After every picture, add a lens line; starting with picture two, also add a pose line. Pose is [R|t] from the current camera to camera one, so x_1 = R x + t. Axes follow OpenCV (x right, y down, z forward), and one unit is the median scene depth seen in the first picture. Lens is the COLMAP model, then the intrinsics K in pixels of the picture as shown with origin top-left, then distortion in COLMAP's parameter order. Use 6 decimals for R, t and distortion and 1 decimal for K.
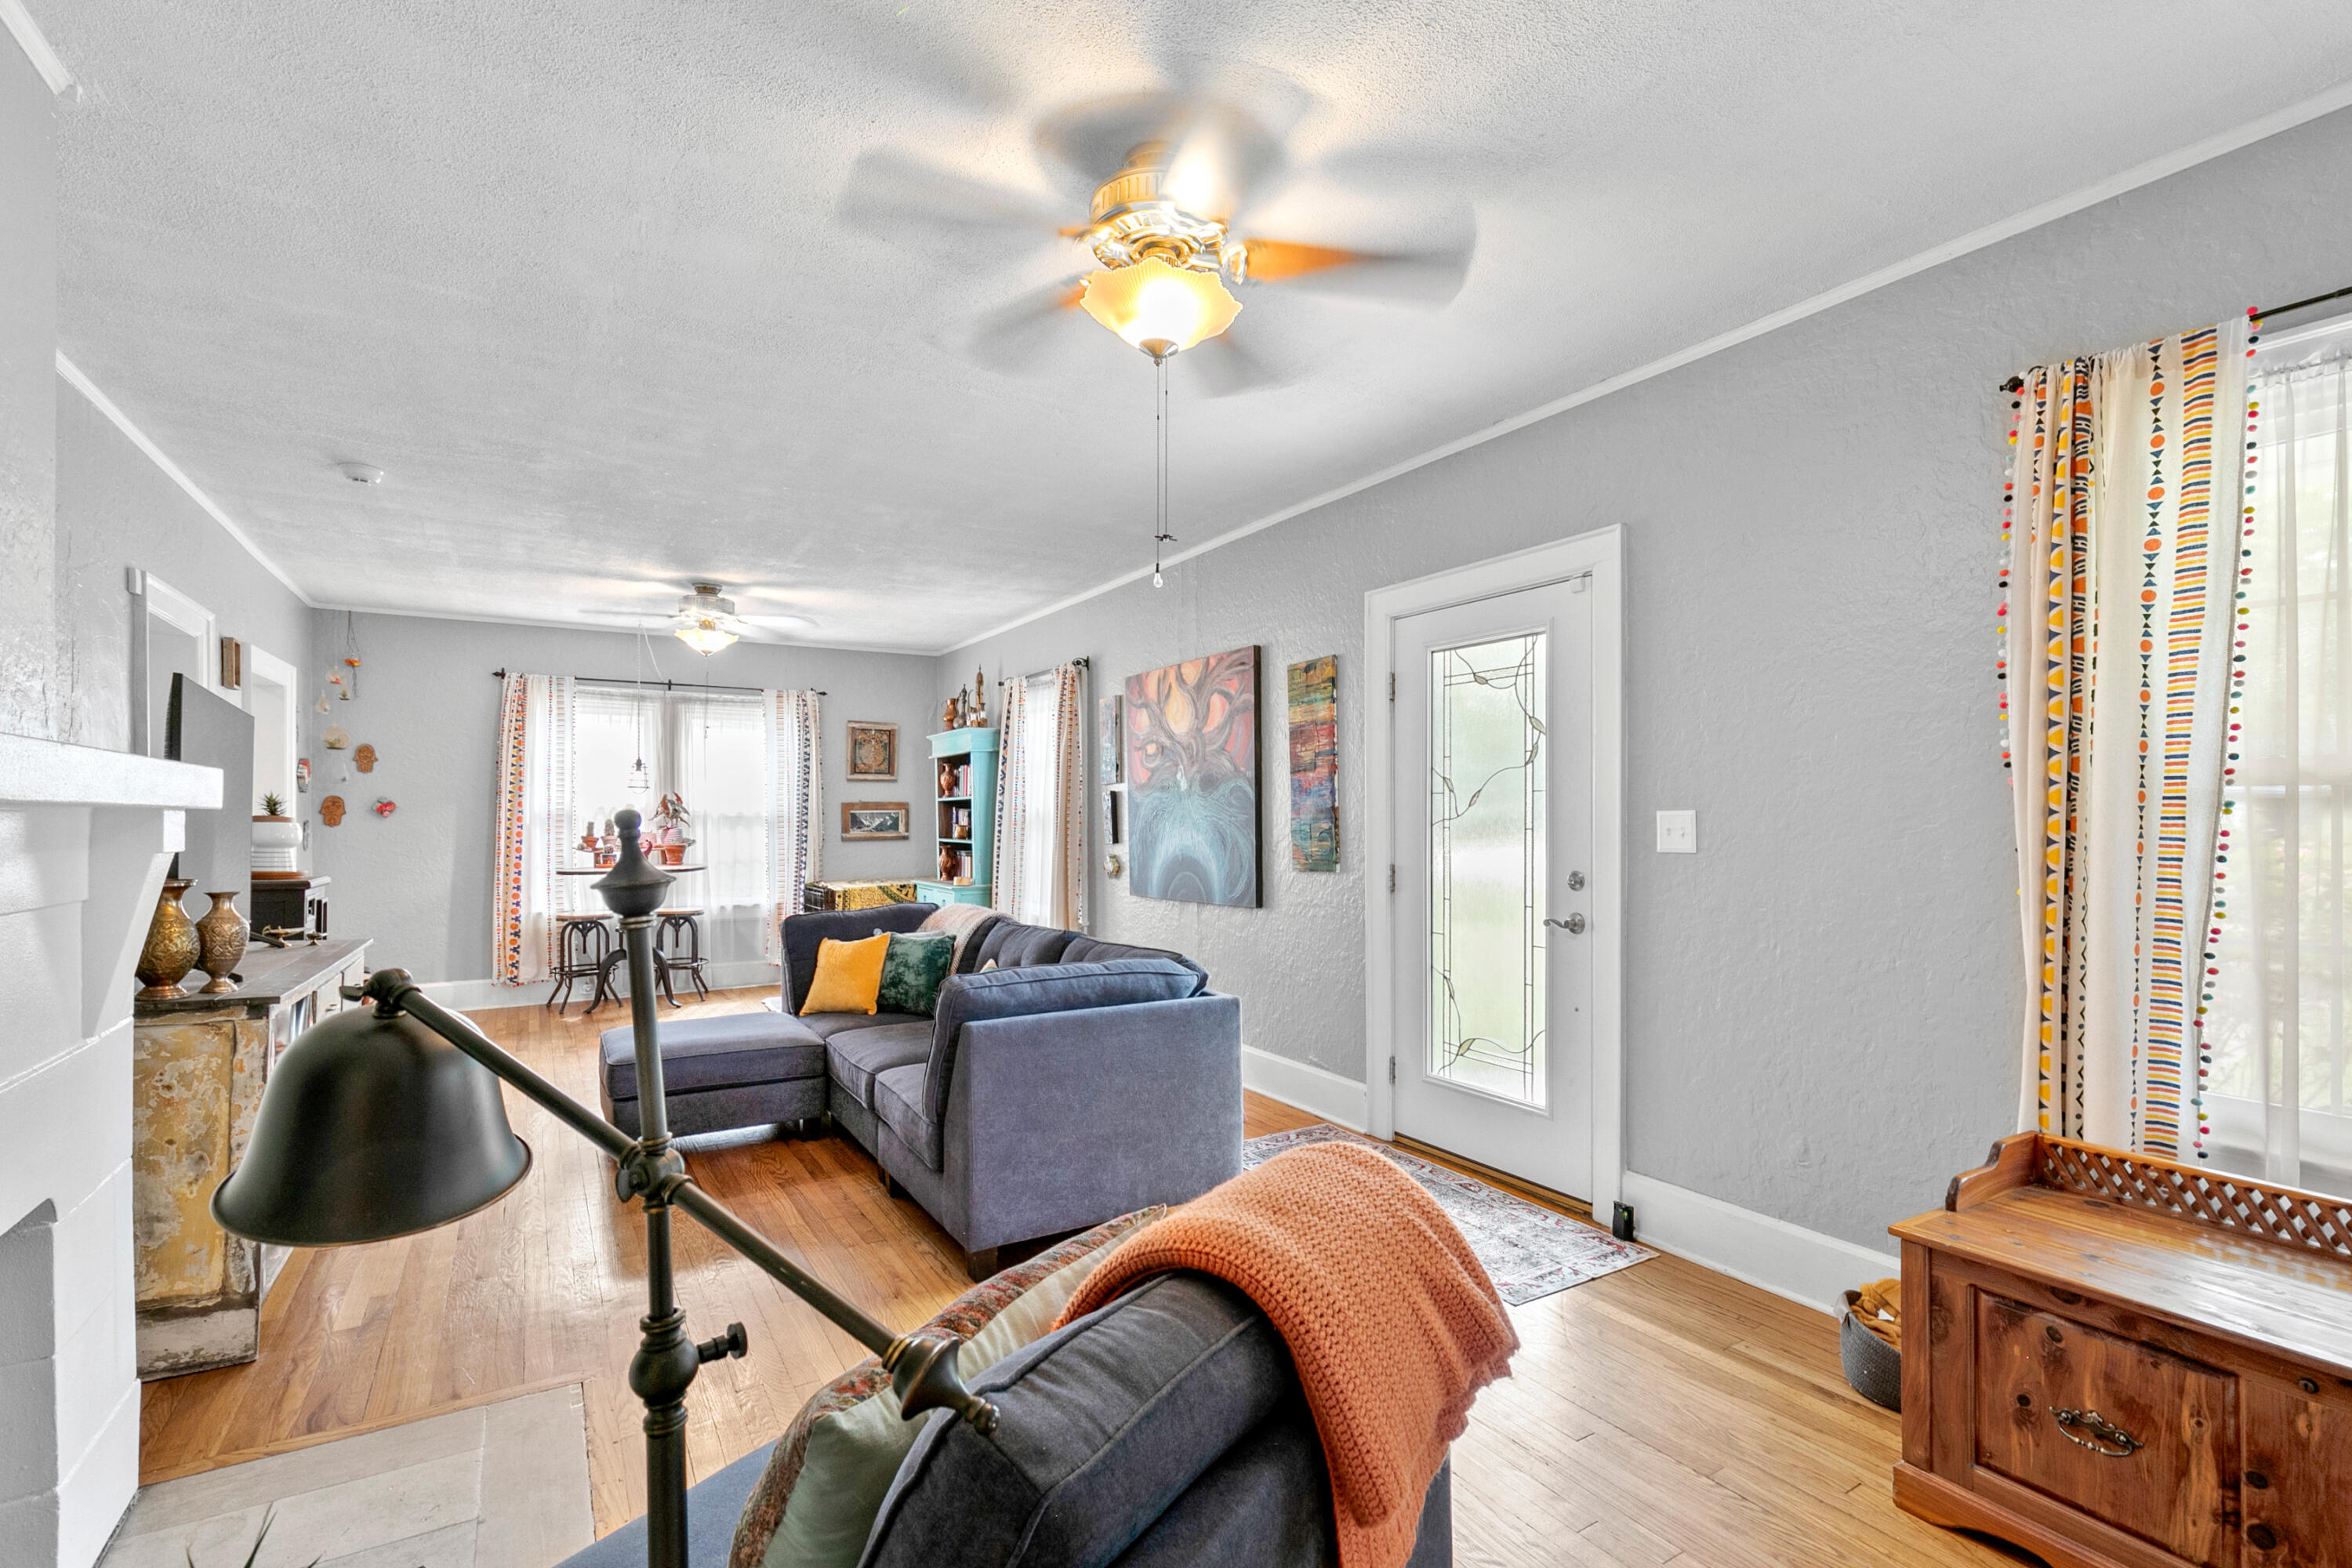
lens RADIAL K [[1088.5, 0, 1175.8], [0, 1088.5, 806.4], [0, 0, 1]] dist [0.010761, -0.002703]
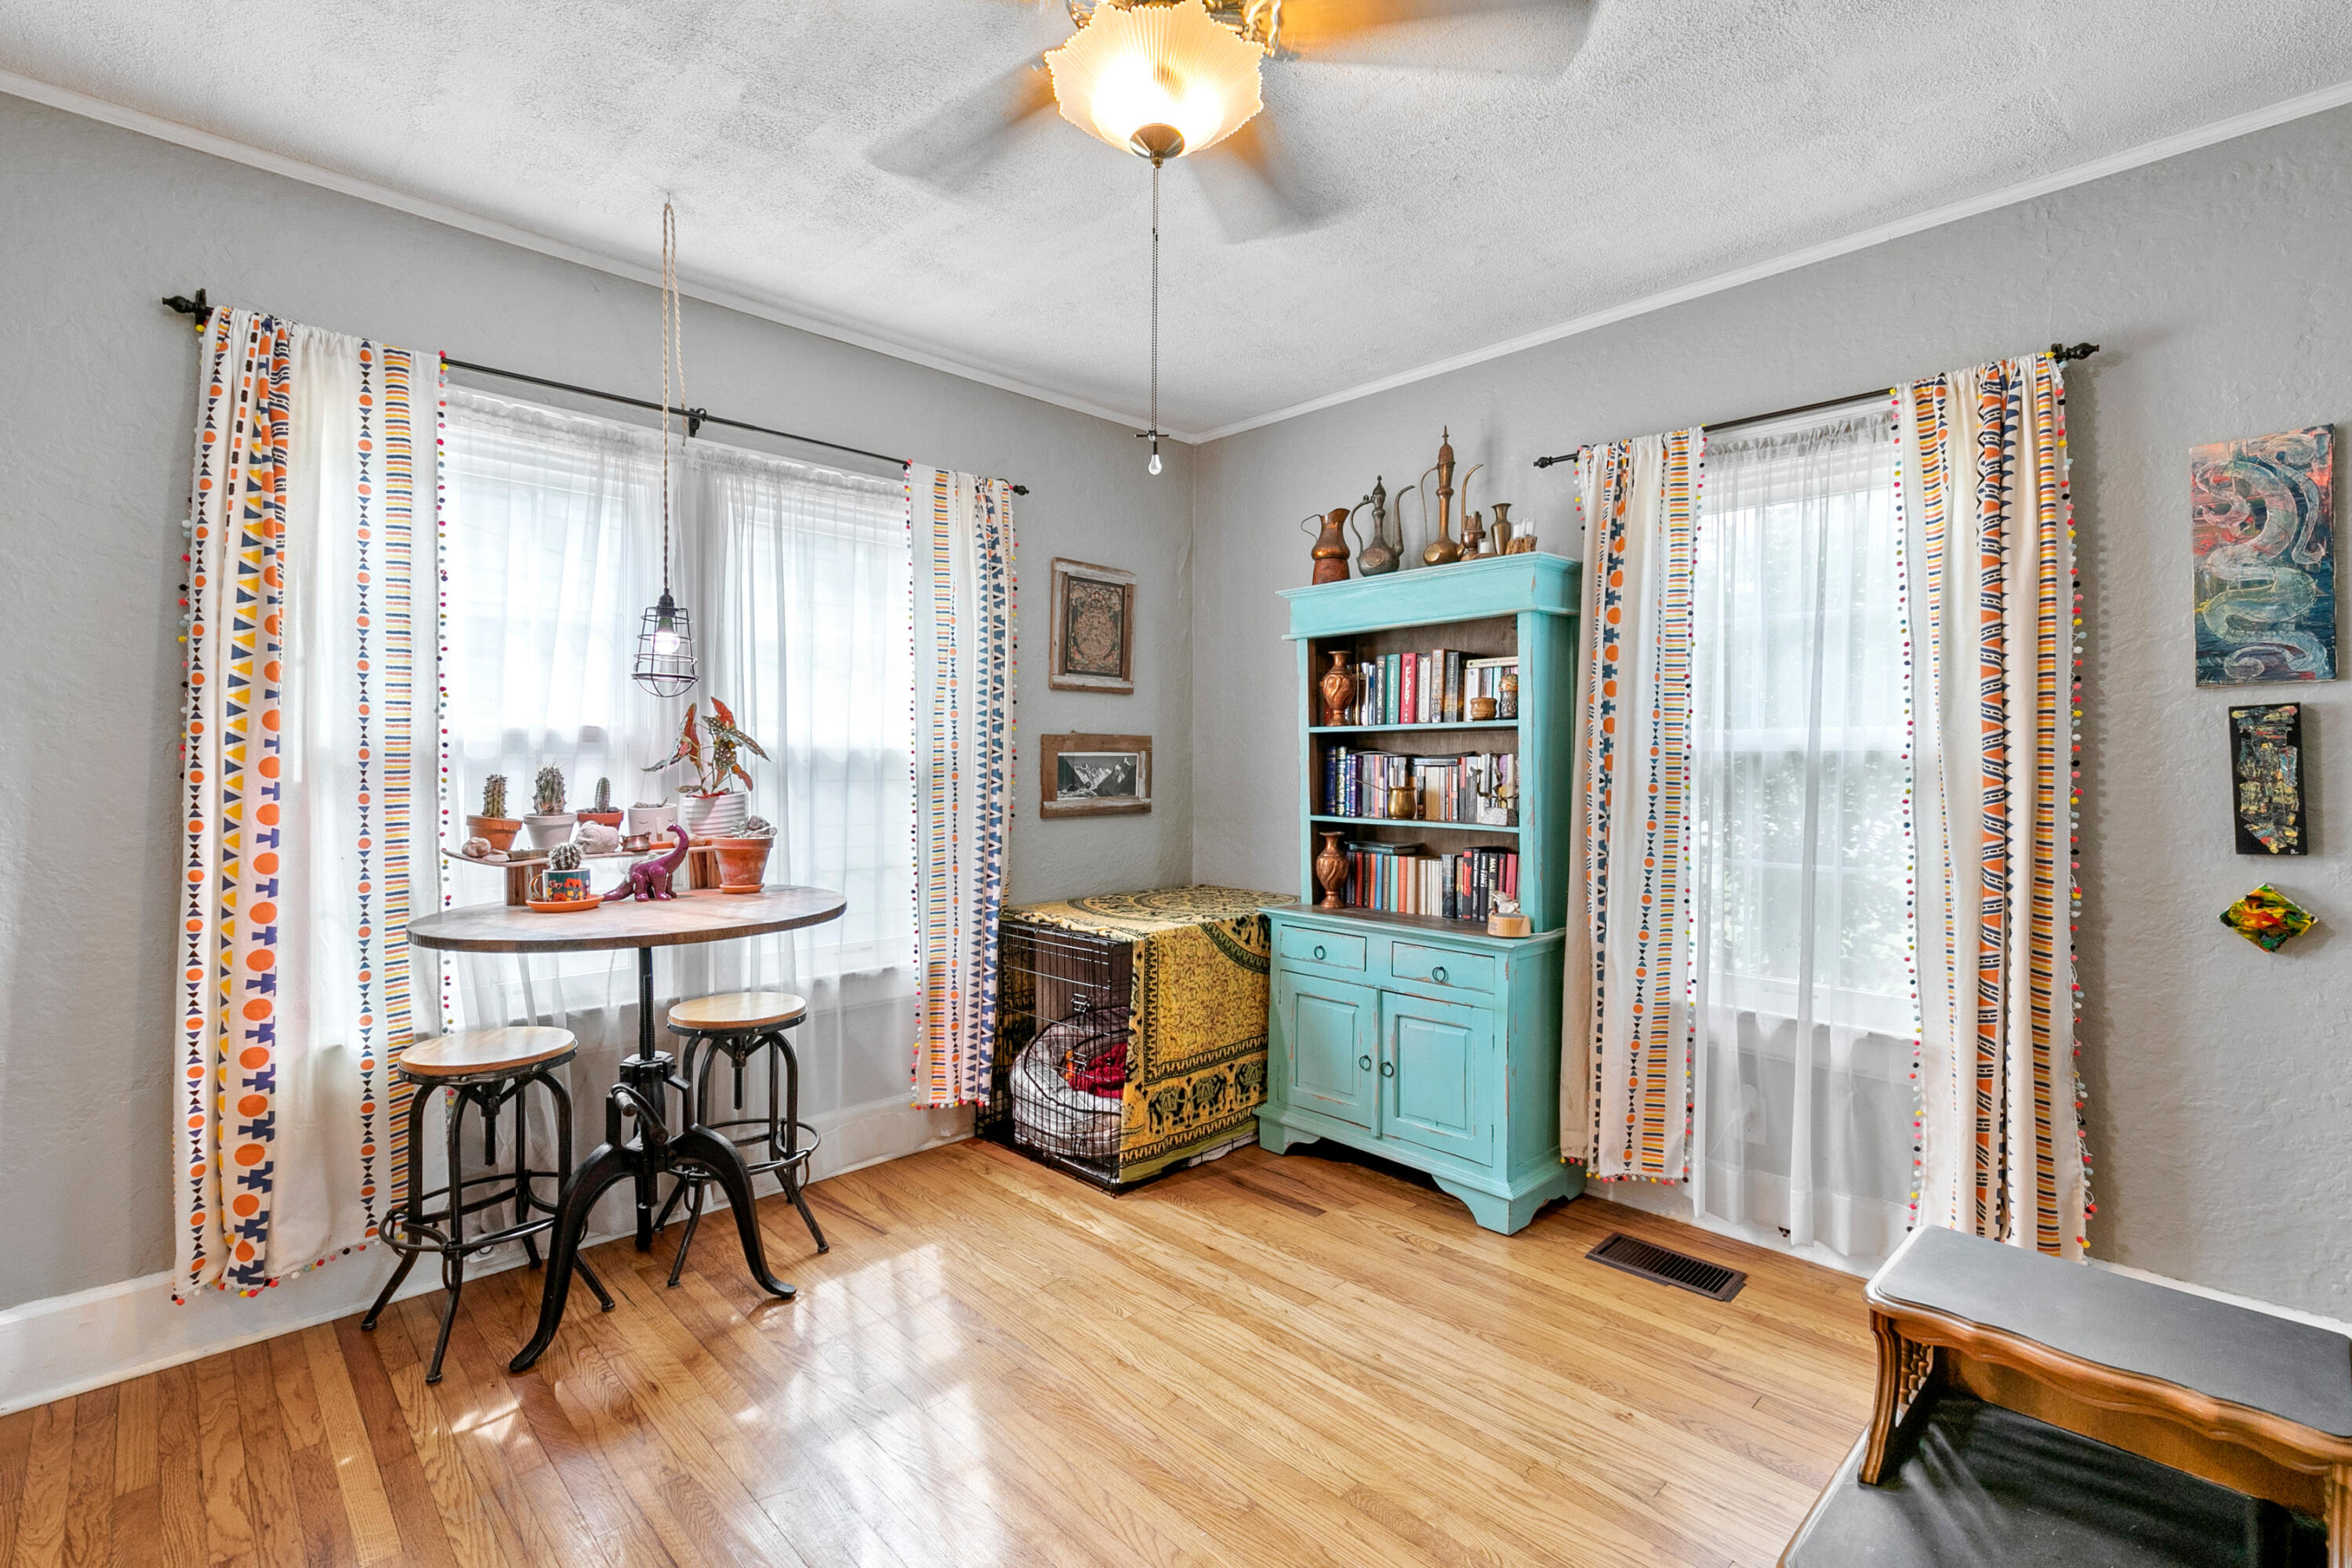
lens RADIAL K [[1088.5, 0, 1178.7], [0, 1088.5, 775.3], [0, 0, 1]] dist [0.010761, -0.002703]
pose [[0.976736, 0.007589, 0.214313, -0.392469], [-0.012299, 0.999711, 0.020648, 0.004034], [-0.214094, -0.022804, 0.976547, 0.603991]]
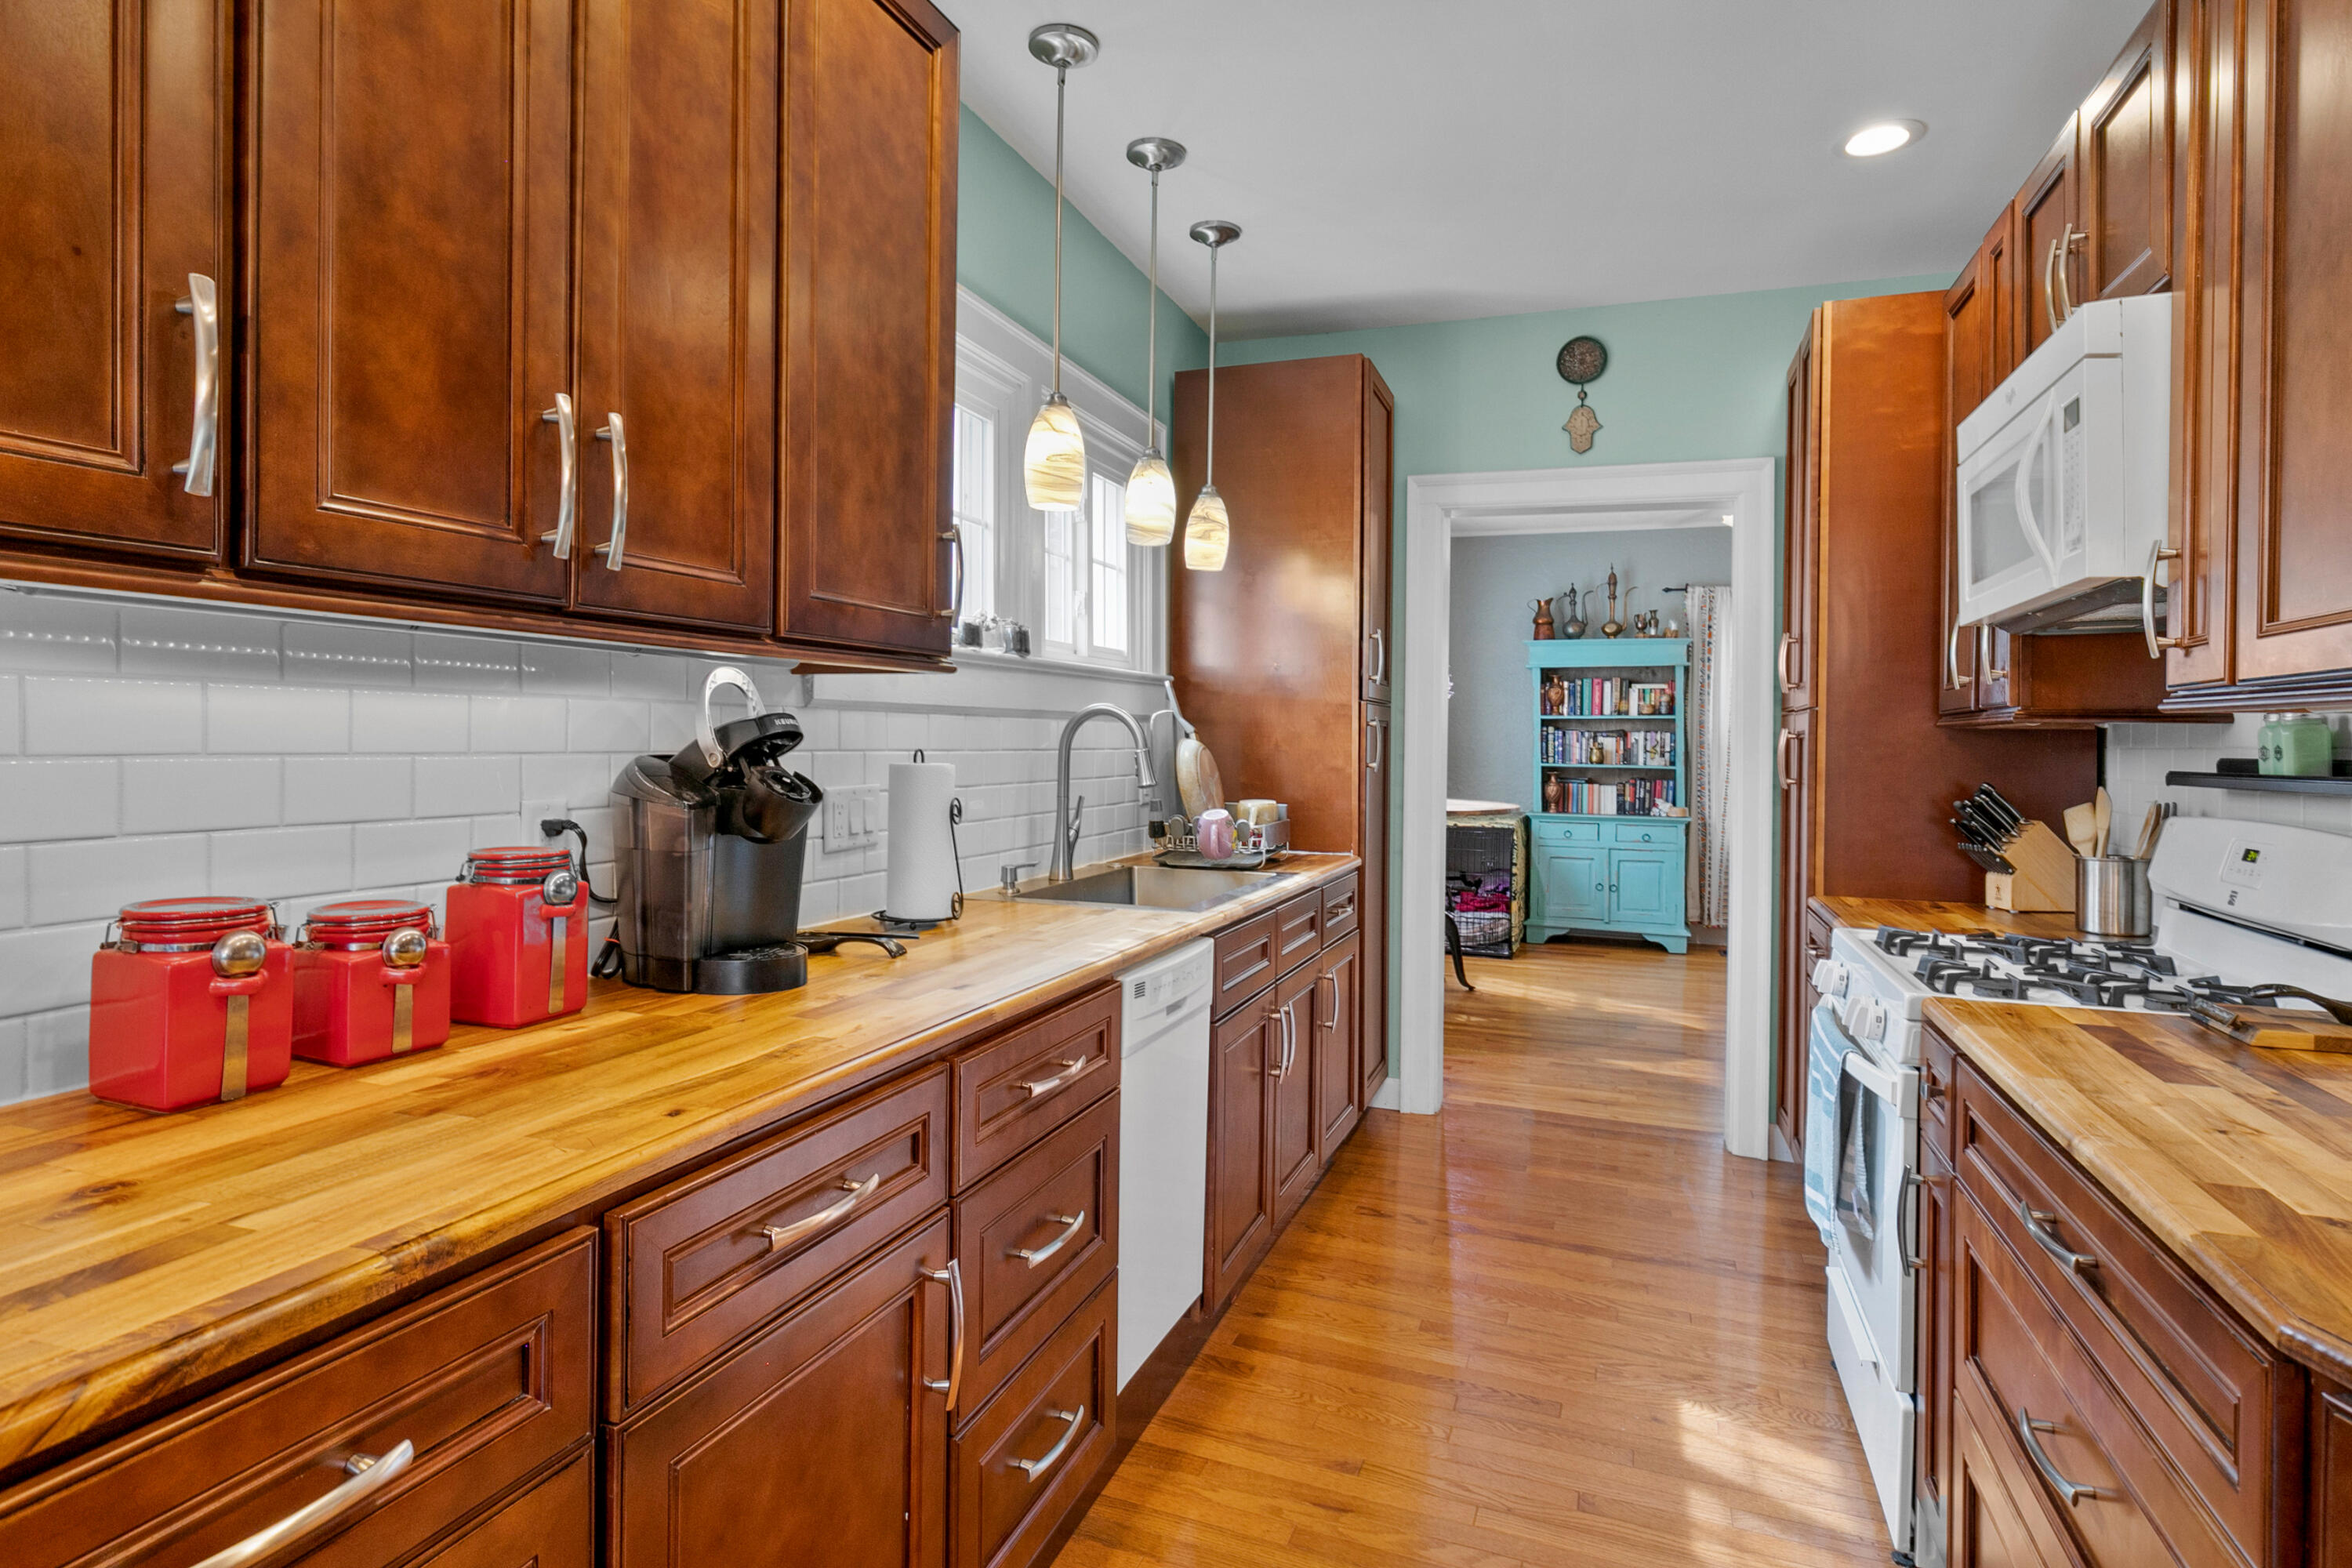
lens RADIAL K [[1269.7, 0, 1147.5], [0, 1269.7, 738.1], [0, 0, 1]] dist [0.000493, -0.000192]
pose [[0.787278, 0.016920, 0.616366, -1.126043], [-0.024009, 0.999707, 0.003223, 0.014649], [-0.616130, -0.017336, 0.787453, 0.442646]]
